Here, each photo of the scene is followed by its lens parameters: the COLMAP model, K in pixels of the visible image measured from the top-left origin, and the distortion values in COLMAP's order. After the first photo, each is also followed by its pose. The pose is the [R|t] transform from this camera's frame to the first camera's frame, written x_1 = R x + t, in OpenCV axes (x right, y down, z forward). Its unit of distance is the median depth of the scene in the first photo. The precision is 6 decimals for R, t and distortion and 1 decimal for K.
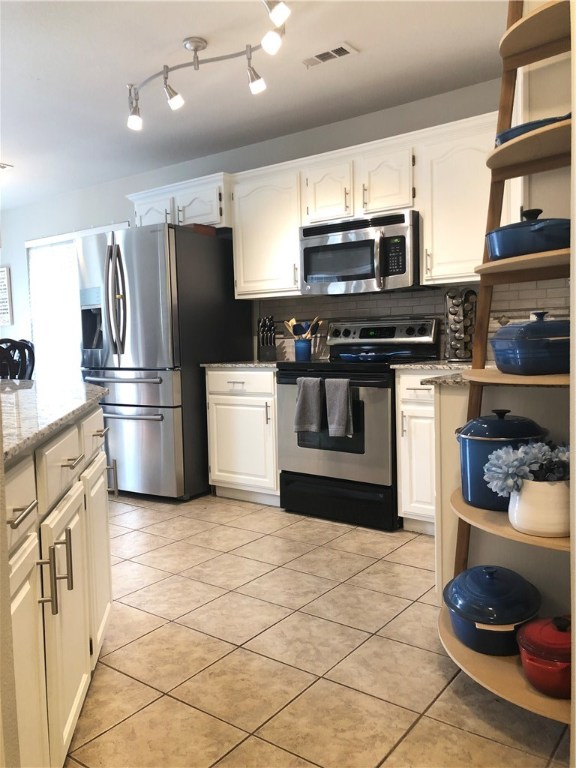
lens RADIAL K [[632.0, 0, 288.0], [0, 632.0, 384.0], [0, 0, 1]] dist [0.002380, -0.000184]
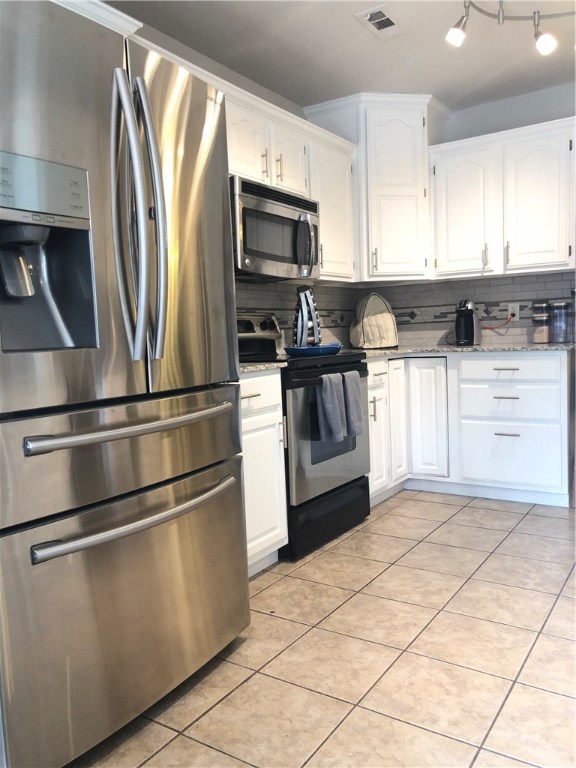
lens RADIAL K [[624.0, 0, 288.0], [0, 624.0, 384.0], [0, 0, 1]] dist [0.040272, -0.000205]
pose [[-0.052823, -0.053595, 0.997165, -0.798123], [0.122557, 0.990662, 0.059738, -0.053389], [-0.991055, 0.125365, -0.045761, 1.119896]]
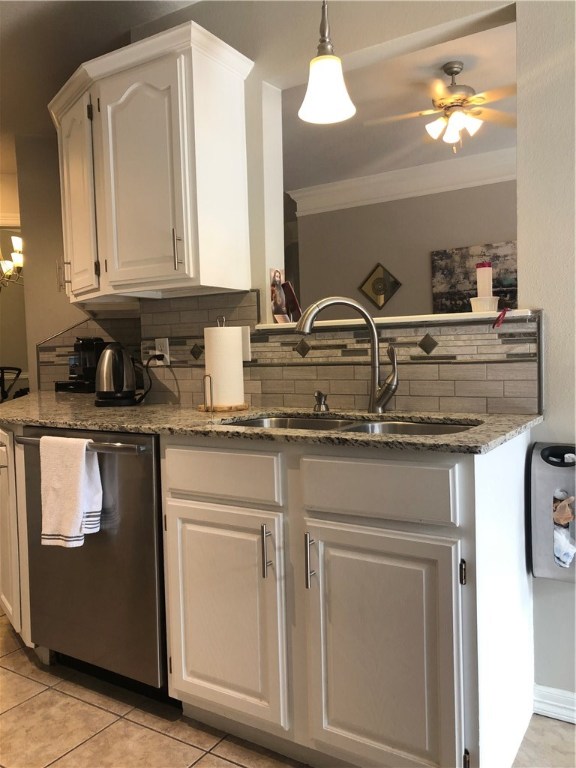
lens RADIAL K [[624.0, 0, 288.0], [0, 624.0, 384.0], [0, 0, 1]] dist [0.040272, -0.000205]
pose [[0.996335, -0.007288, 0.085232, -0.011516], [0.010739, 0.999138, -0.040103, -0.032933], [-0.084866, 0.040871, 0.995554, 0.468369]]
